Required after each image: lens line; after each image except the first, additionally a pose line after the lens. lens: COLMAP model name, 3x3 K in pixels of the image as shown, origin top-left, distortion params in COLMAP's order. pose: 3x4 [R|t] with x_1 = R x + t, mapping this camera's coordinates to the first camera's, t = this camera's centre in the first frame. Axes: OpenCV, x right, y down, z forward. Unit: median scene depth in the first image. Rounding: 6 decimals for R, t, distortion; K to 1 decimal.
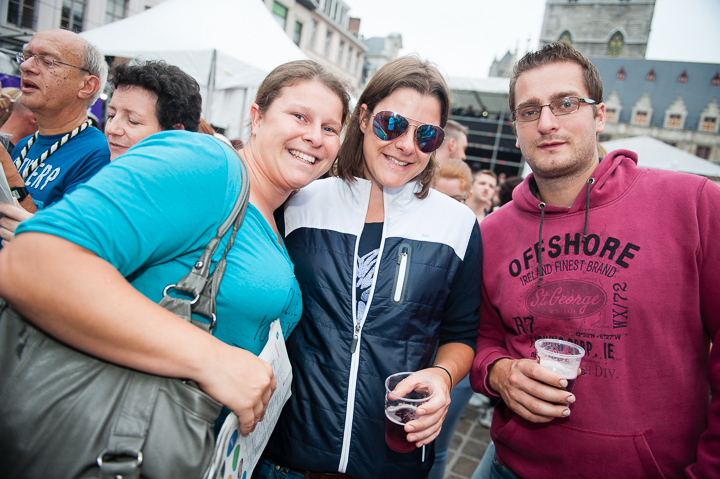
lens RADIAL K [[489.0, 0, 357.6], [0, 489.0, 241.6], [0, 0, 1]] dist [-0.052111, -0.002965]
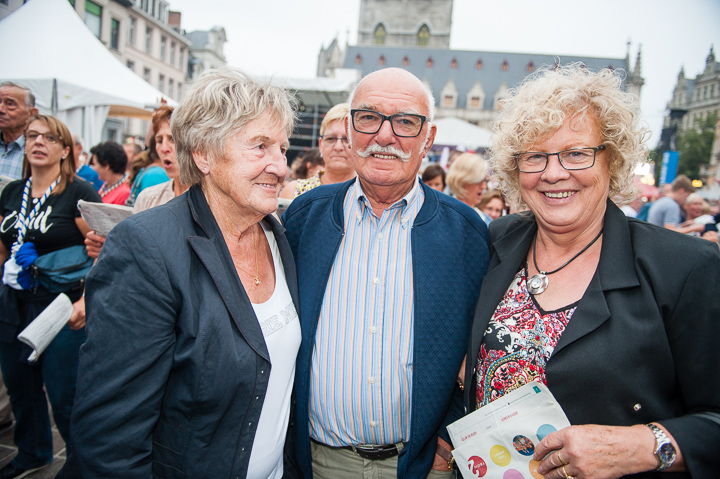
lens RADIAL K [[489.0, 0, 357.6], [0, 489.0, 241.6], [0, 0, 1]] dist [-0.052111, -0.002965]
pose [[0.947775, -0.114422, 0.297709, 0.003424], [0.107590, 0.993419, 0.039290, 0.006139], [-0.300246, -0.005208, 0.953848, -0.047189]]
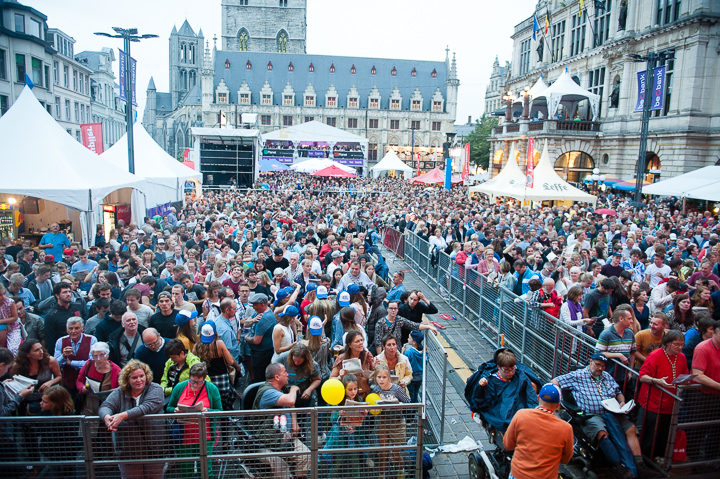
lens RADIAL K [[489.0, 0, 357.6], [0, 489.0, 241.6], [0, 0, 1]] dist [-0.052111, -0.002965]
pose [[0.819487, -0.219356, 0.529457, -0.128912], [0.177736, 0.975575, 0.129087, -0.024676], [-0.544841, -0.011682, 0.838458, -0.265817]]
